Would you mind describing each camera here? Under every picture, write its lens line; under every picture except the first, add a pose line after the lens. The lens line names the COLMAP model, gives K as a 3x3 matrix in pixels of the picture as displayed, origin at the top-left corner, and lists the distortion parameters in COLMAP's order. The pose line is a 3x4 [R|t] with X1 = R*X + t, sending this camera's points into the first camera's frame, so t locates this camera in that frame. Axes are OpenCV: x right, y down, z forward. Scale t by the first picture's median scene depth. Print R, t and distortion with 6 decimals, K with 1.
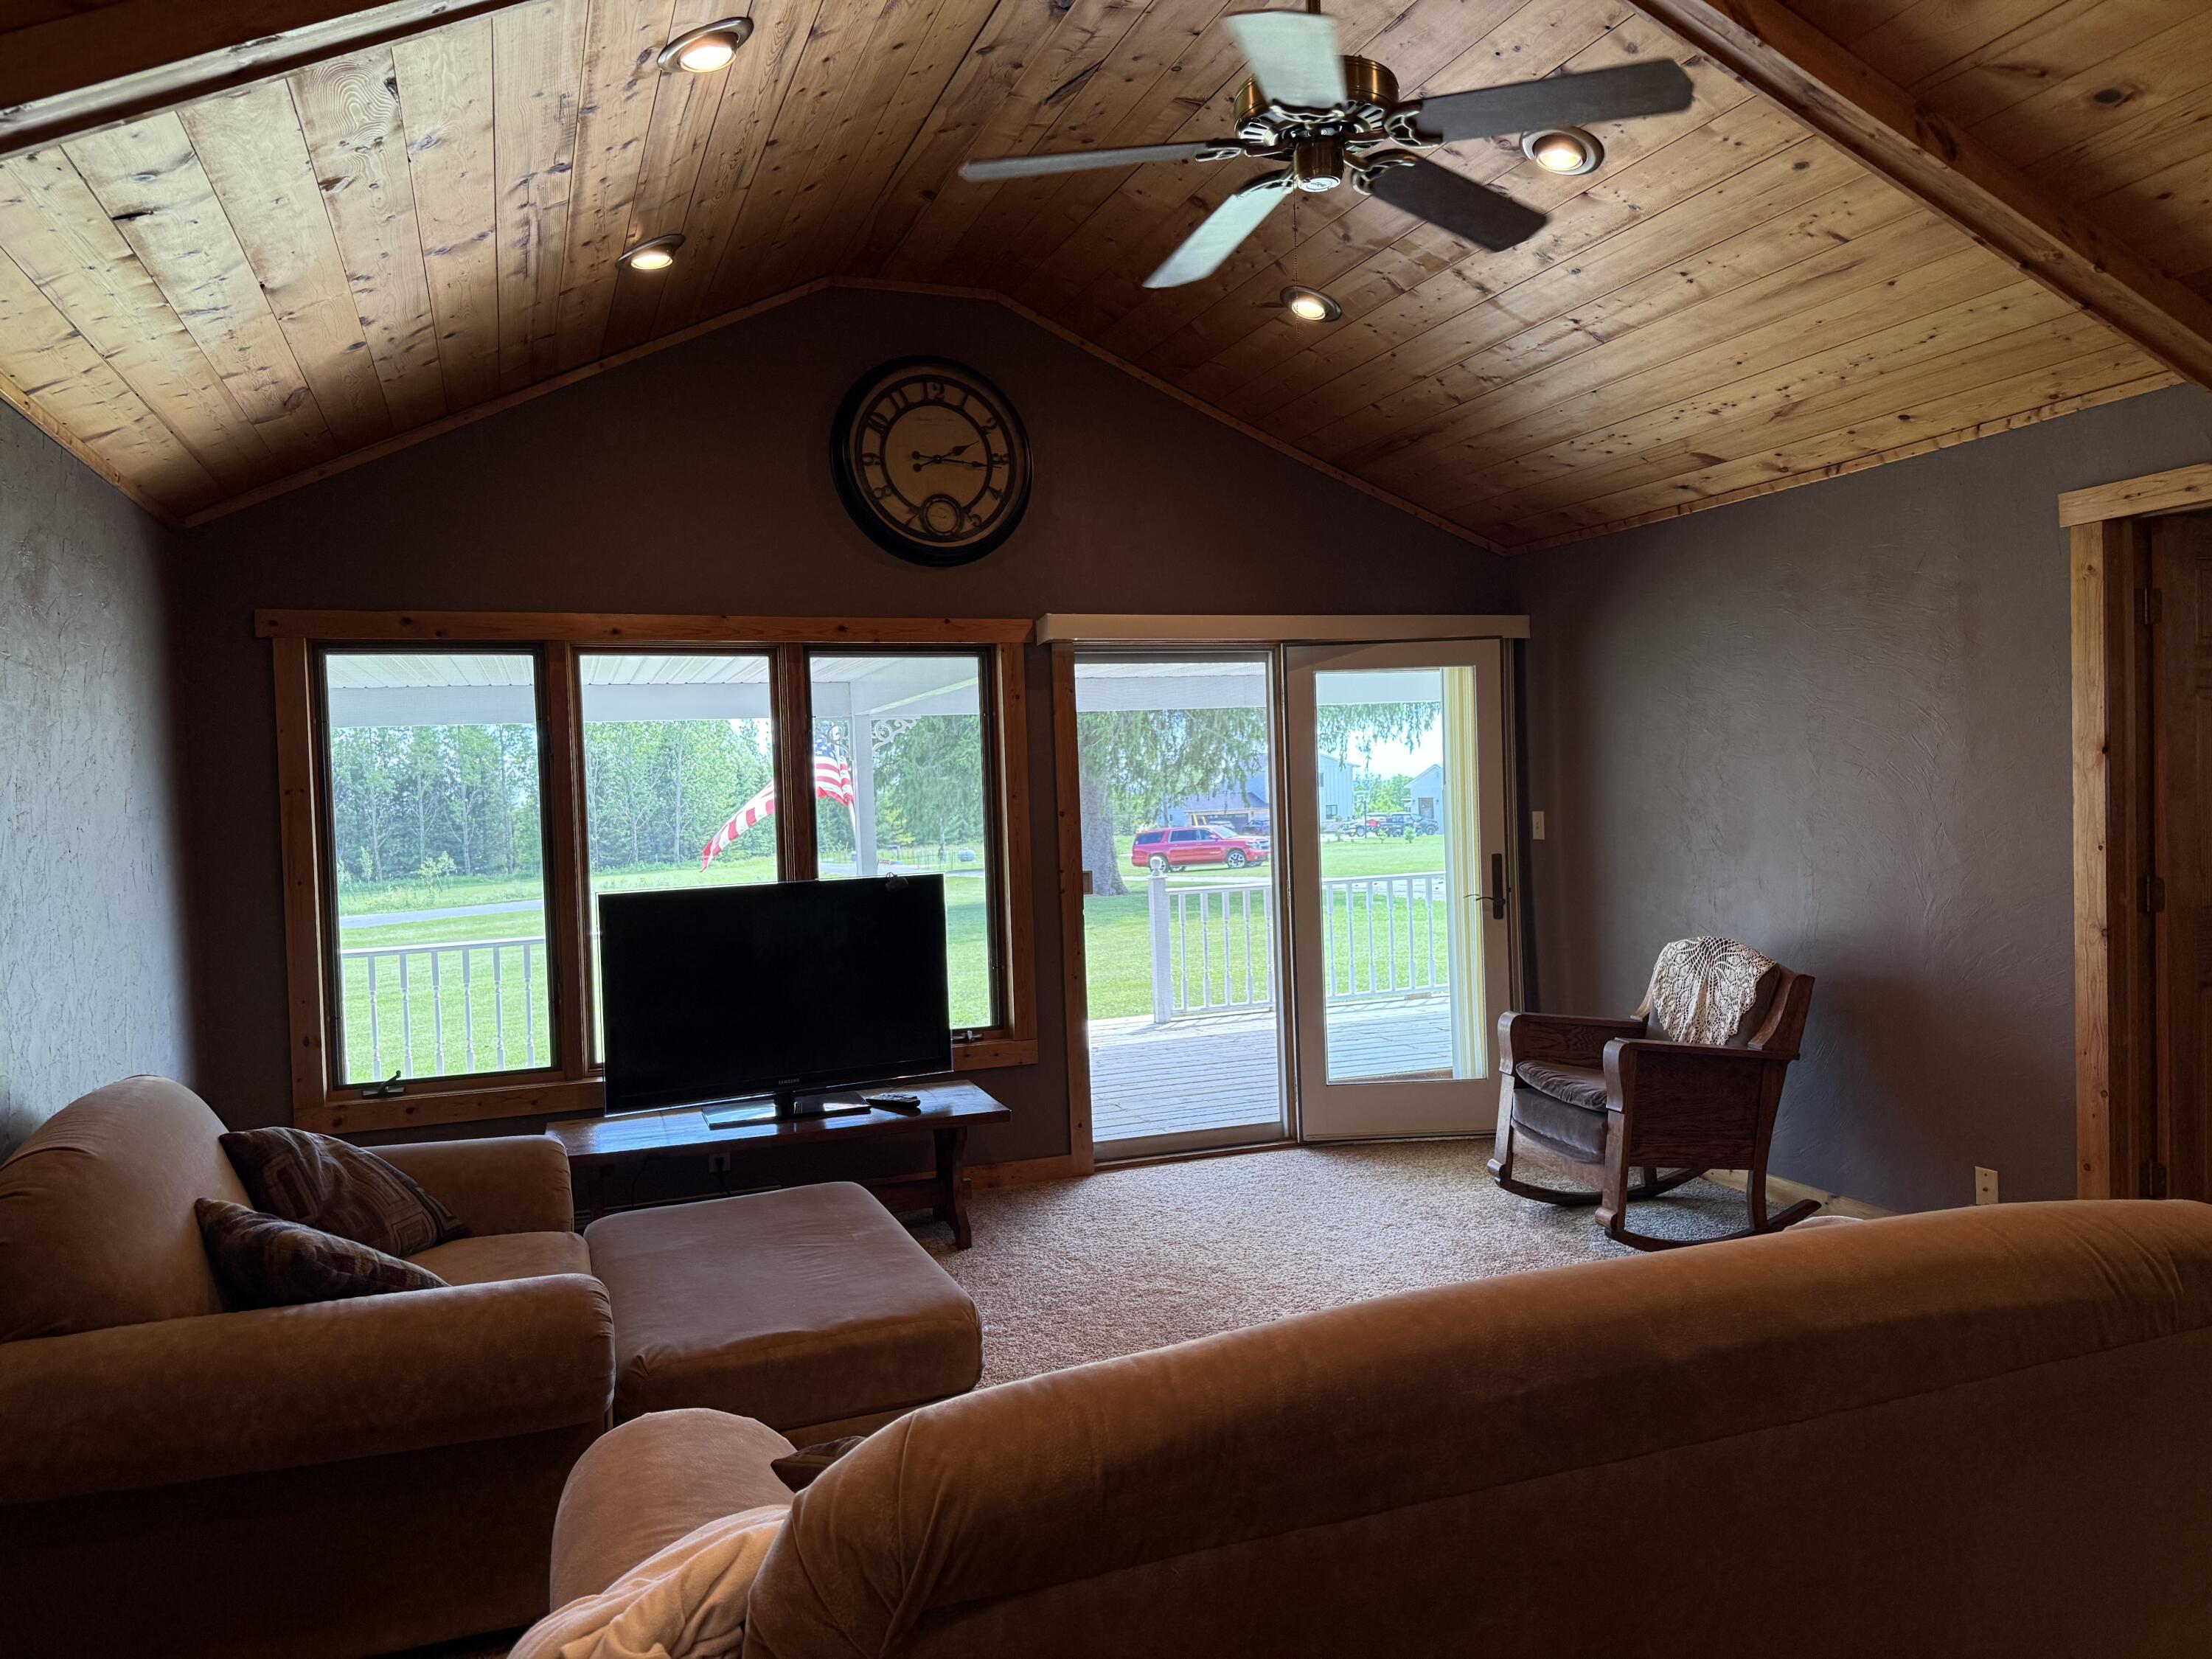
lens RADIAL K [[1511.8, 0, 1103.9], [0, 1511.8, 817.2], [0, 0, 1]] dist [0.147418, -0.153857]
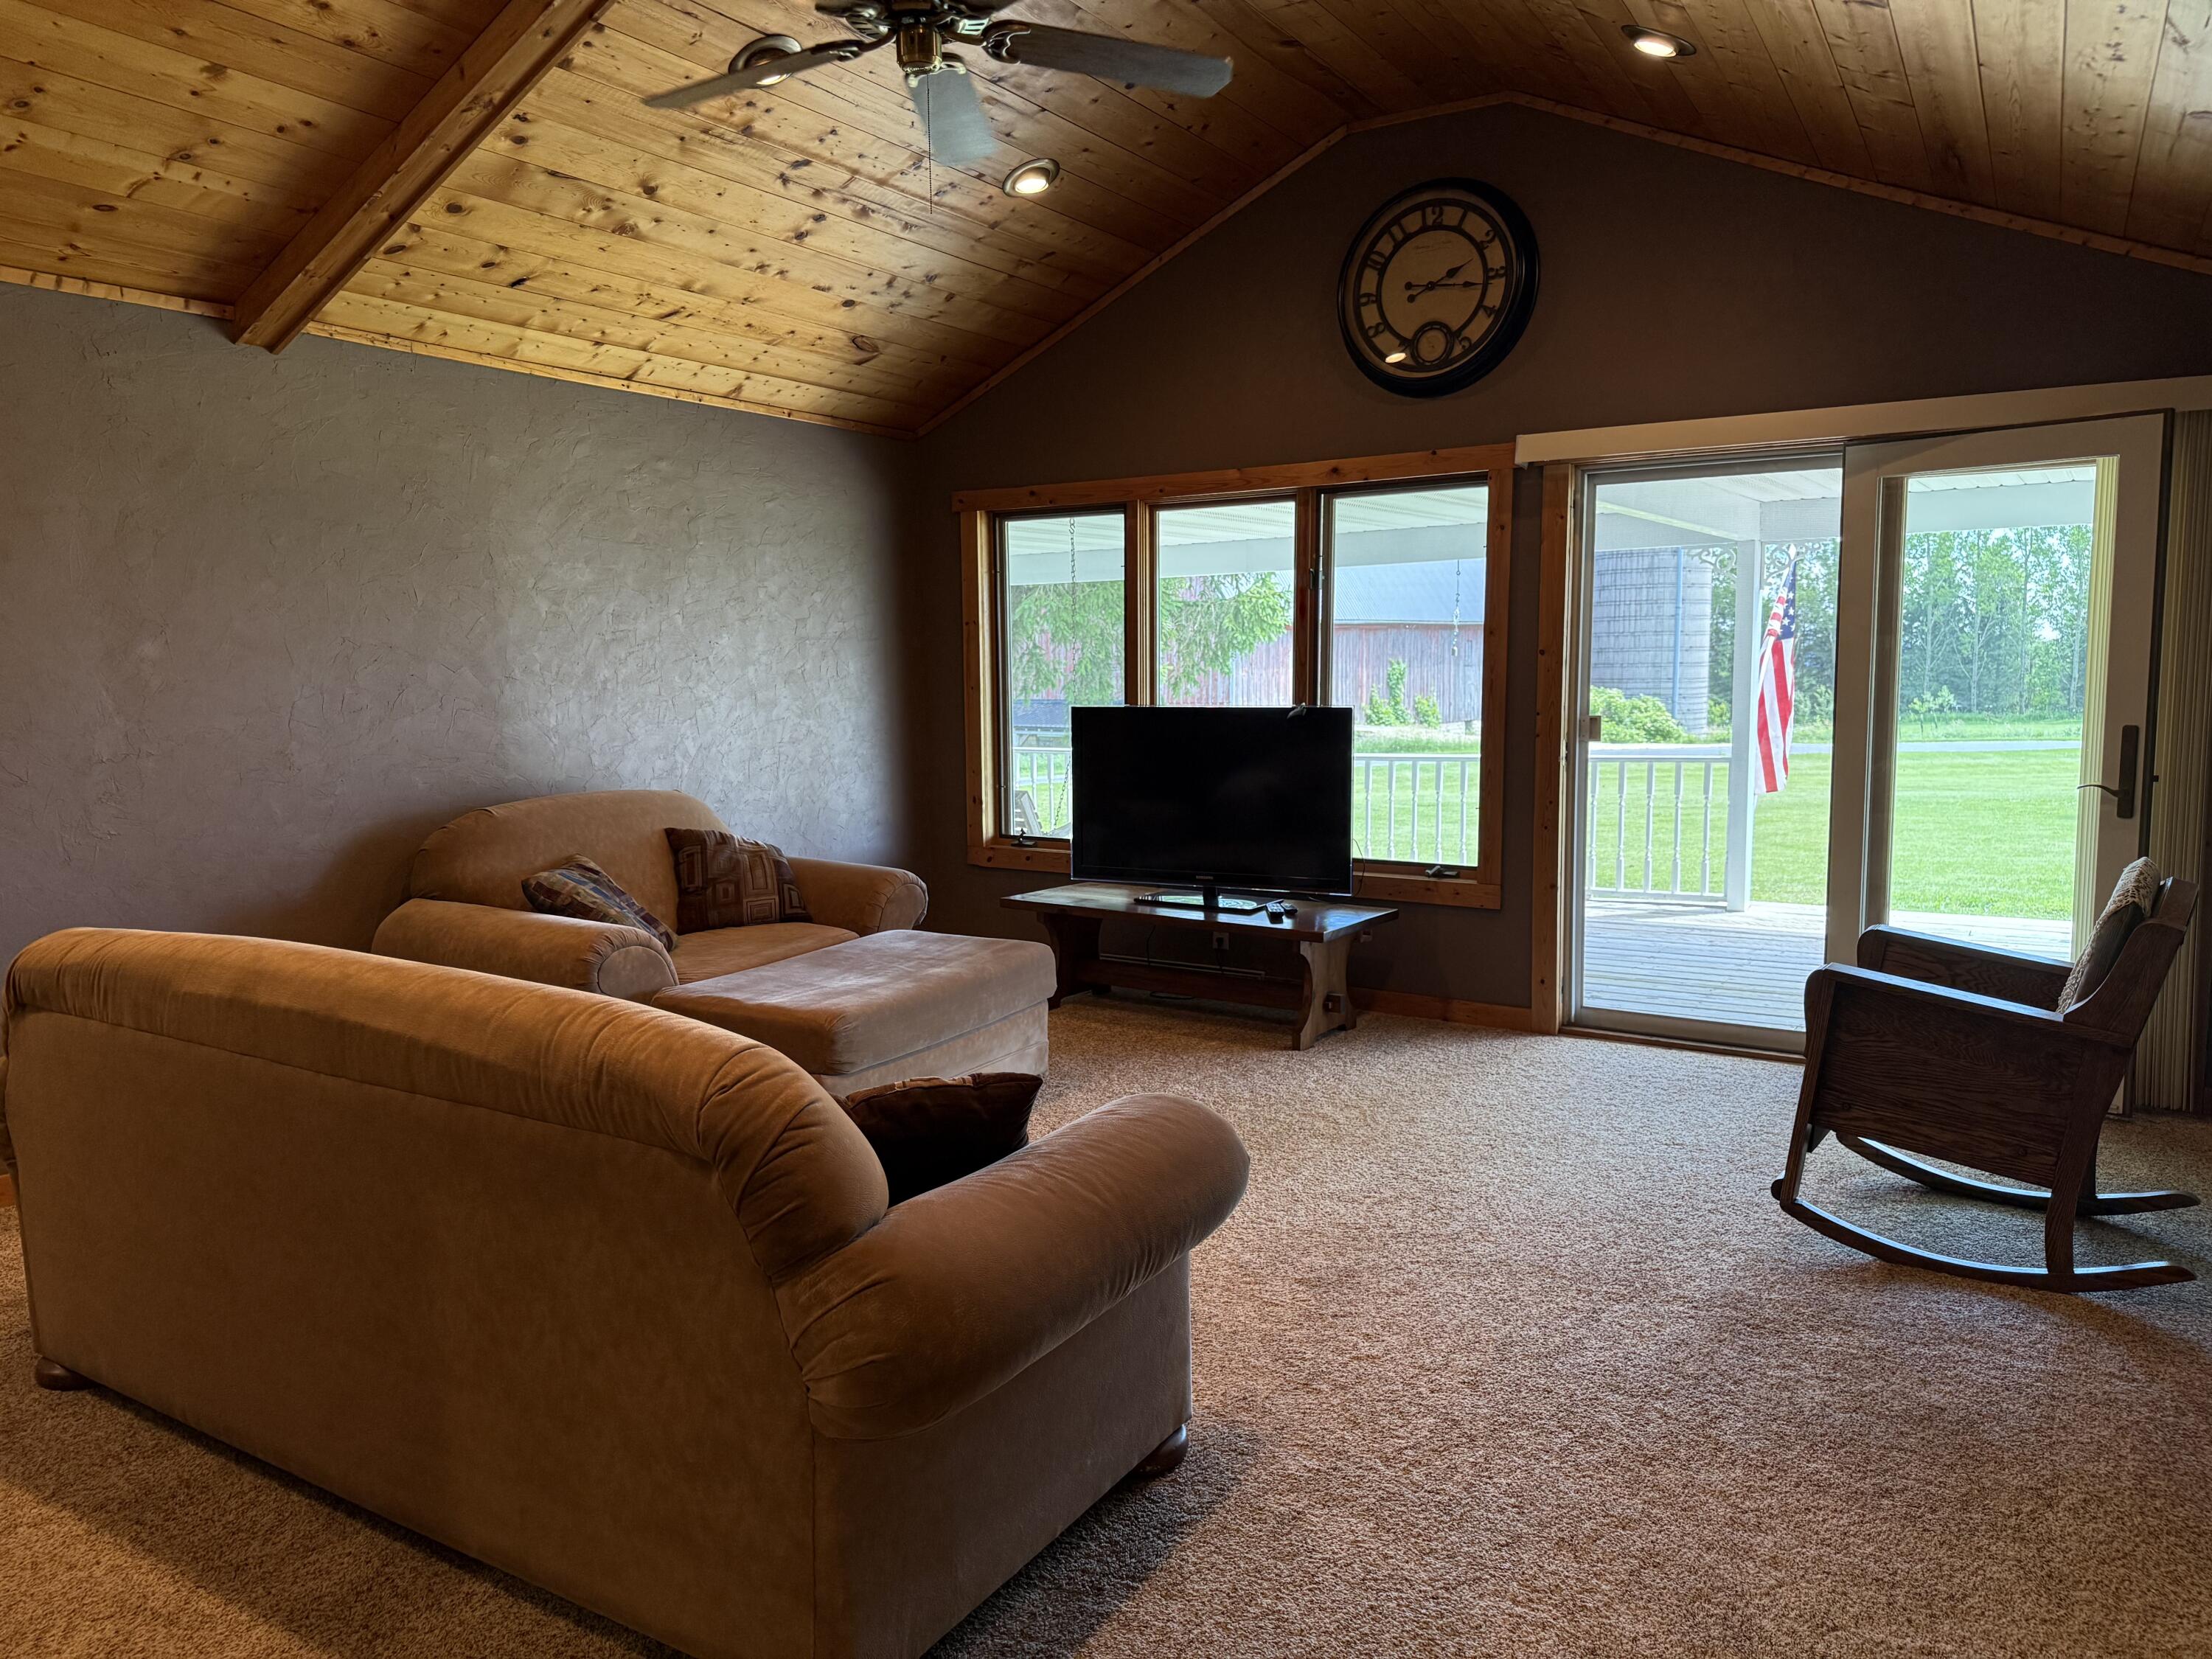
lens RADIAL K [[1554.7, 0, 1106.0], [0, 1554.7, 829.5], [0, 0, 1]] dist [0.000093, 0.000698]
pose [[0.590582, 0.117261, -0.798413, 0.605073], [-0.023567, 0.991470, 0.128183, -0.010492], [0.806634, -0.056886, 0.588308, 0.218862]]
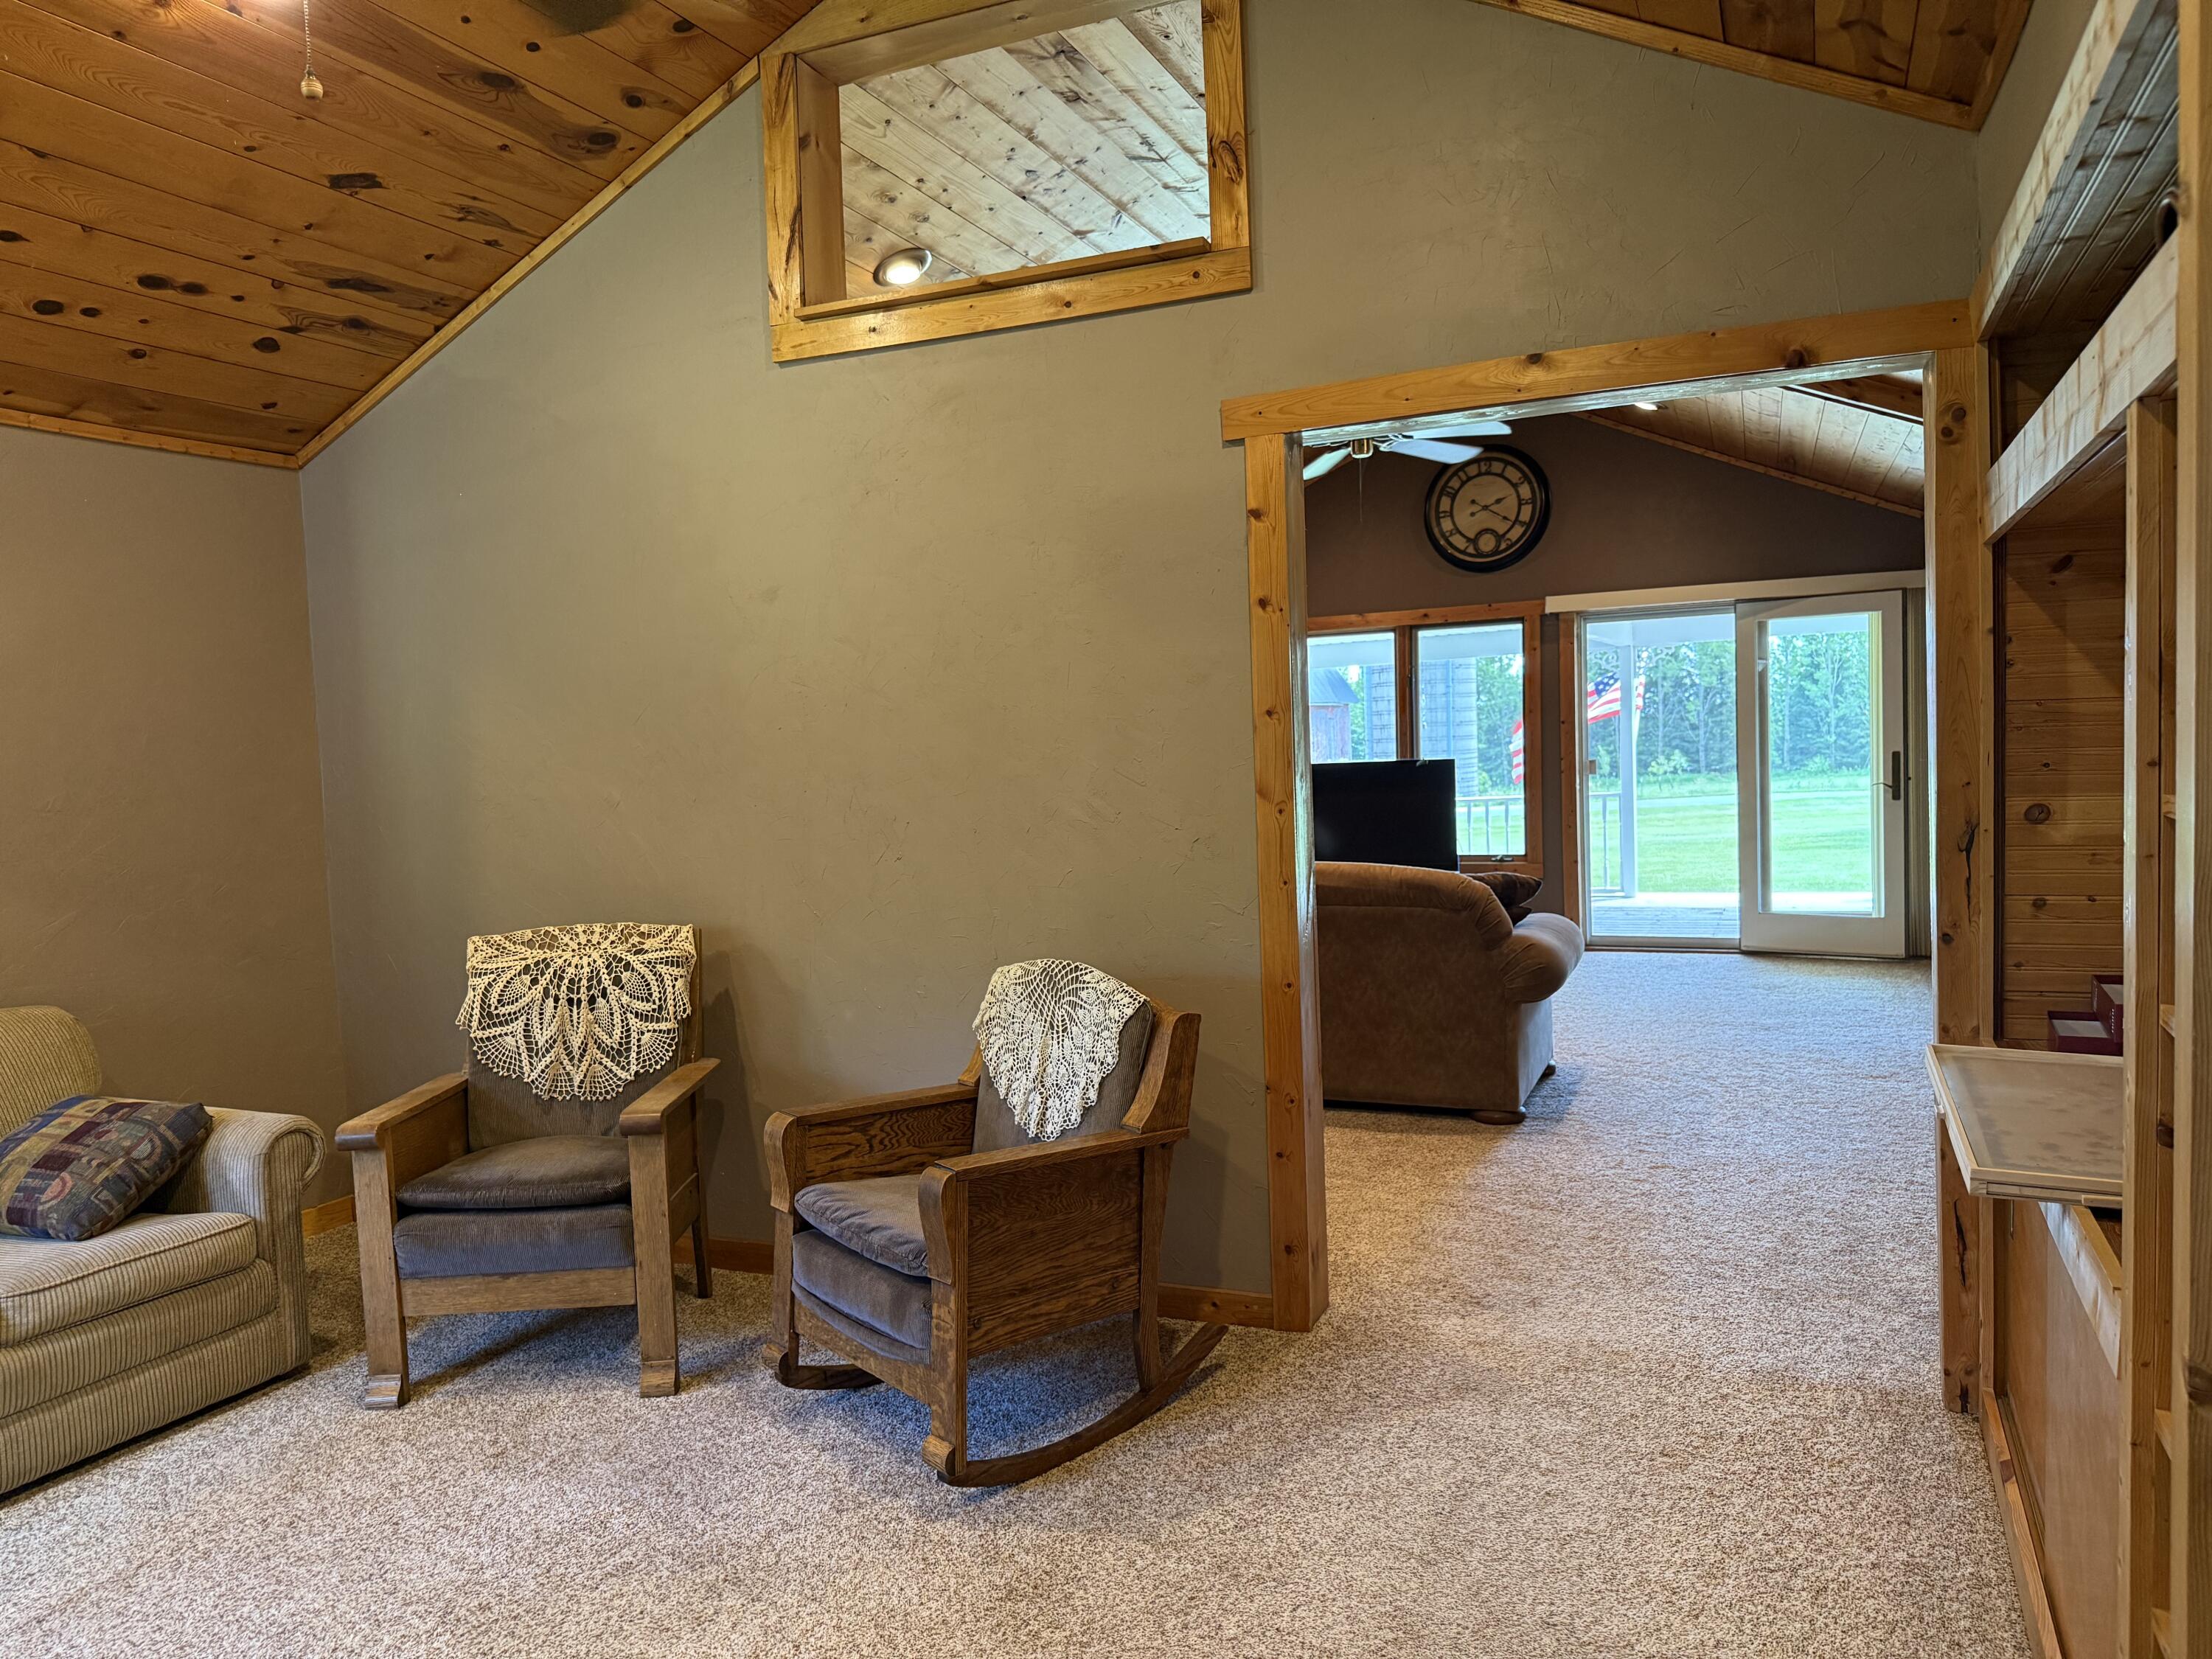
lens RADIAL K [[1571.2, 0, 1106.0], [0, 1571.2, 829.5], [0, 0, 1]] dist [0.057472, -0.044472]
pose [[0.708281, 0.048699, -0.704249, 0.820248], [0.001611, 0.997504, 0.070598, -0.007440], [0.705929, -0.051137, 0.706434, -0.520068]]
